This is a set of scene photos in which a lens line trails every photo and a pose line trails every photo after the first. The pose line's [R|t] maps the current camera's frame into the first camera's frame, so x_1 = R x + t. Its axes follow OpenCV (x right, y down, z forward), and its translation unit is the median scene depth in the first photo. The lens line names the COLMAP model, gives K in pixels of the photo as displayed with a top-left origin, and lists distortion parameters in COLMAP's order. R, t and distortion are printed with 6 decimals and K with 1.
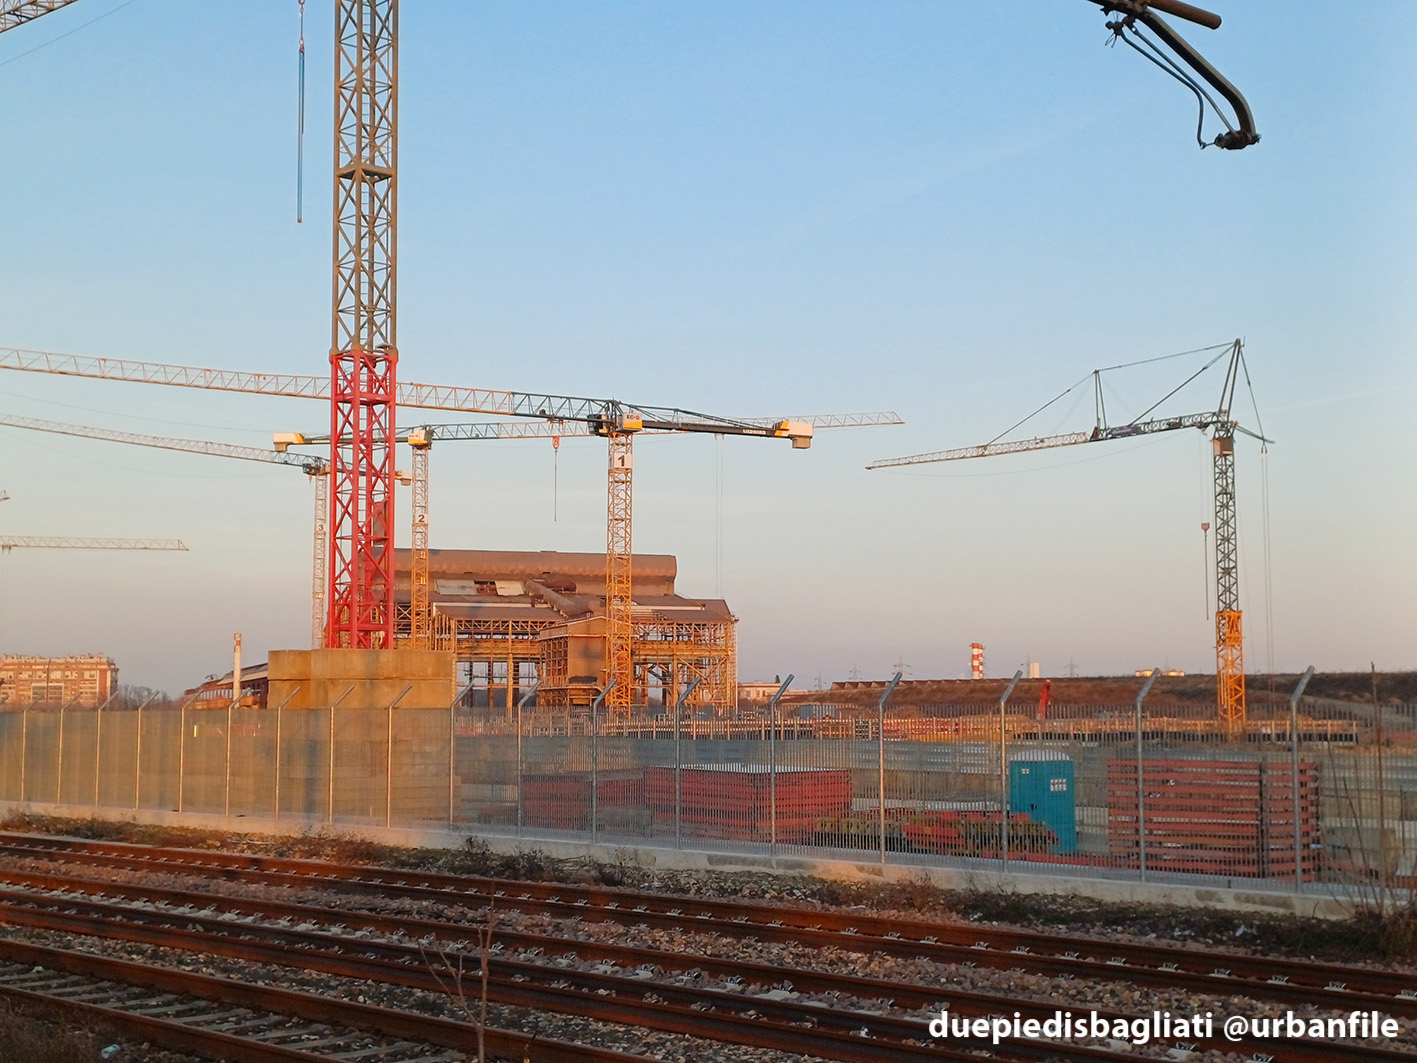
lens RADIAL K [[2054.0, 0, 690.9], [0, 2054.0, 567.8], [0, 0, 1]] dist [0.115738, 0.009245]
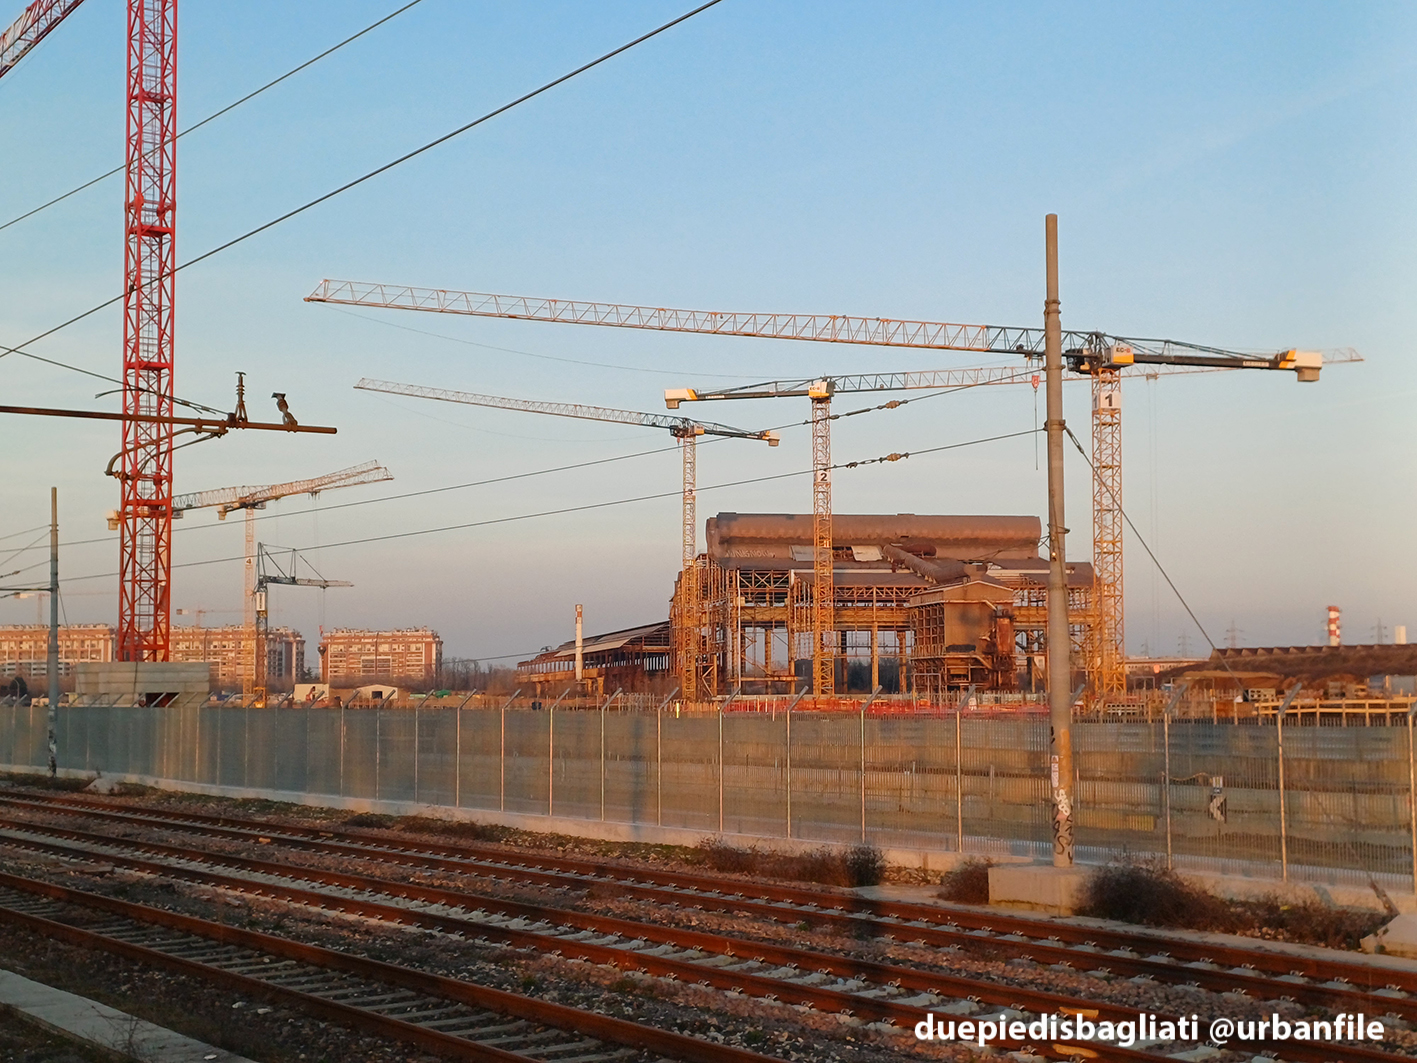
lens RADIAL K [[1970.9, 0, 678.5], [0, 1970.9, 559.0], [0, 0, 1]] dist [0.078582, 0.018366]
pose [[0.993454, -0.015667, -0.113155, -0.120799], [0.016694, 0.999828, 0.008130, 0.005998], [0.113008, -0.009966, 0.993544, 0.132665]]
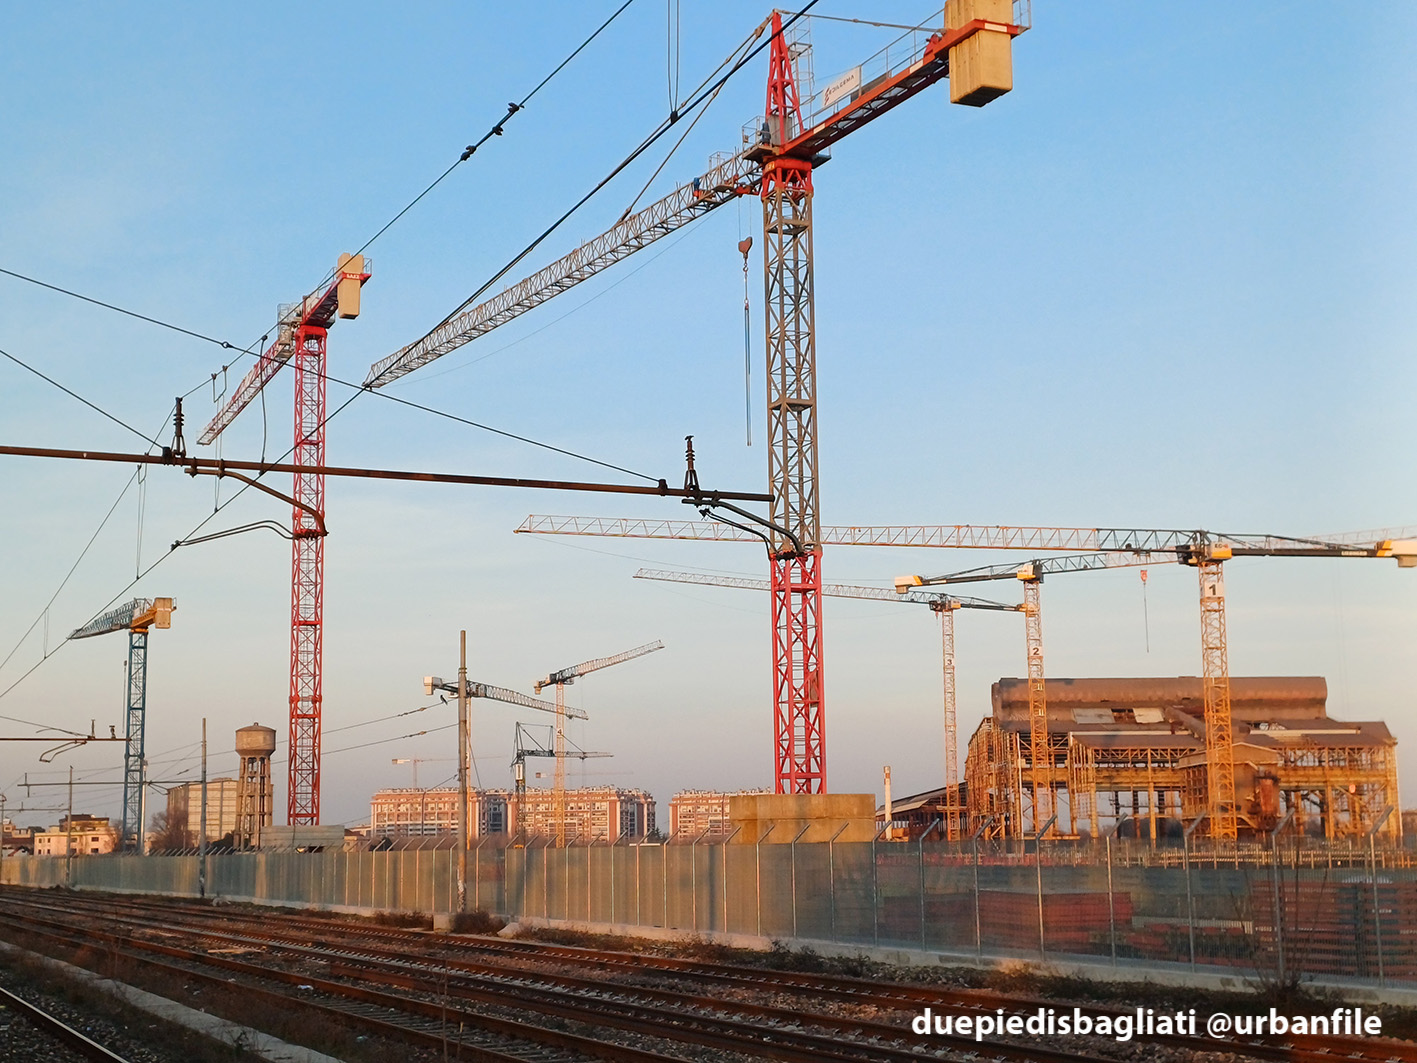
lens RADIAL K [[2129.6, 0, 705.6], [0, 2129.6, 581.9], [0, 0, 1]] dist [0.111160, 0.018470]
pose [[0.948389, -0.049242, -0.313262, 0.058906], [0.033147, 0.997852, -0.056501, -0.005028], [0.315371, 0.043201, 0.947984, -0.067861]]
